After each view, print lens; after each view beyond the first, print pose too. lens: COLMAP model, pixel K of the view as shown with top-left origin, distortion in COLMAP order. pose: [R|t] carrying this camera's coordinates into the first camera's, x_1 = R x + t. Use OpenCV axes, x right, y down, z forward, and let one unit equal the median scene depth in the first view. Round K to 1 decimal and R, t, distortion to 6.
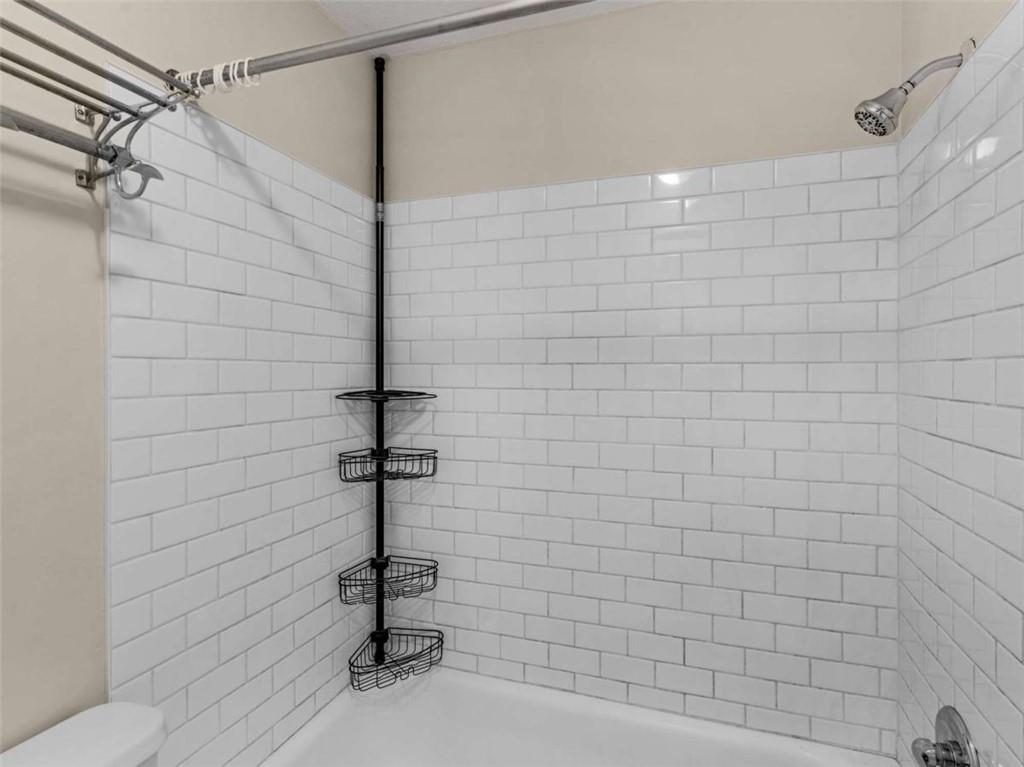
lens RADIAL K [[544.0, 0, 509.2], [0, 544.0, 382.4], [0, 0, 1]] dist [0.001311, -0.000557]
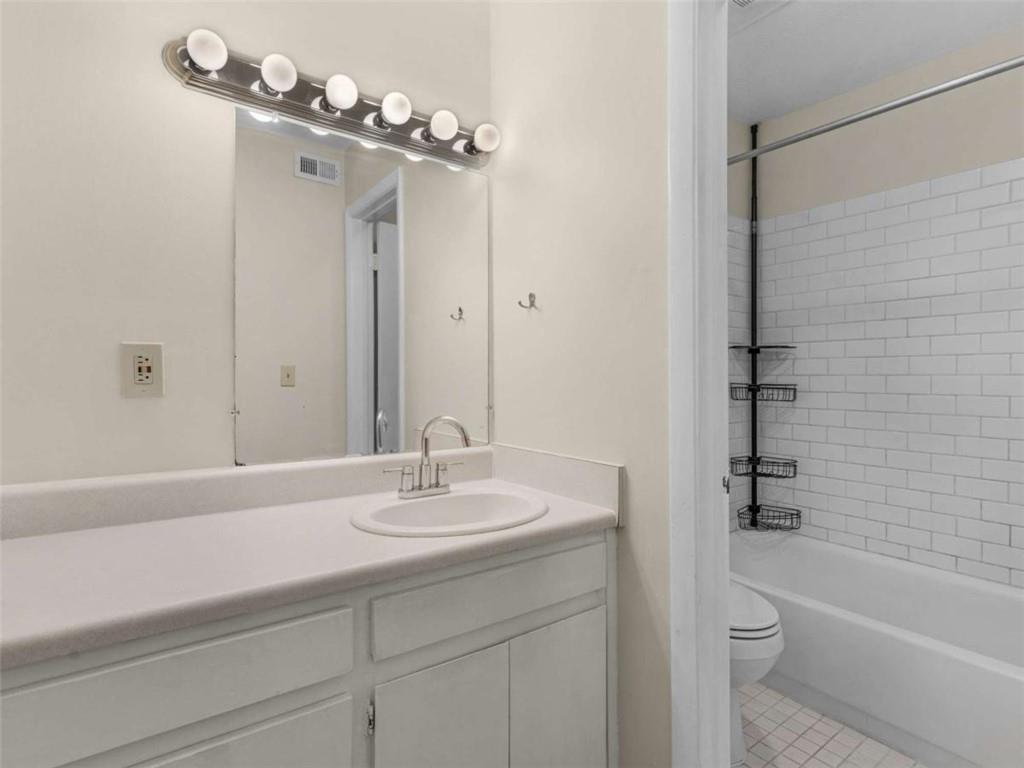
lens RADIAL K [[544.0, 0, 509.2], [0, 544.0, 382.9], [0, 0, 1]] dist [0.001311, -0.000557]
pose [[0.806331, 0.003004, -0.591457, 0.109419], [0.006274, 0.999887, 0.013633, 0.093836], [0.591431, -0.014703, 0.806221, -0.629315]]
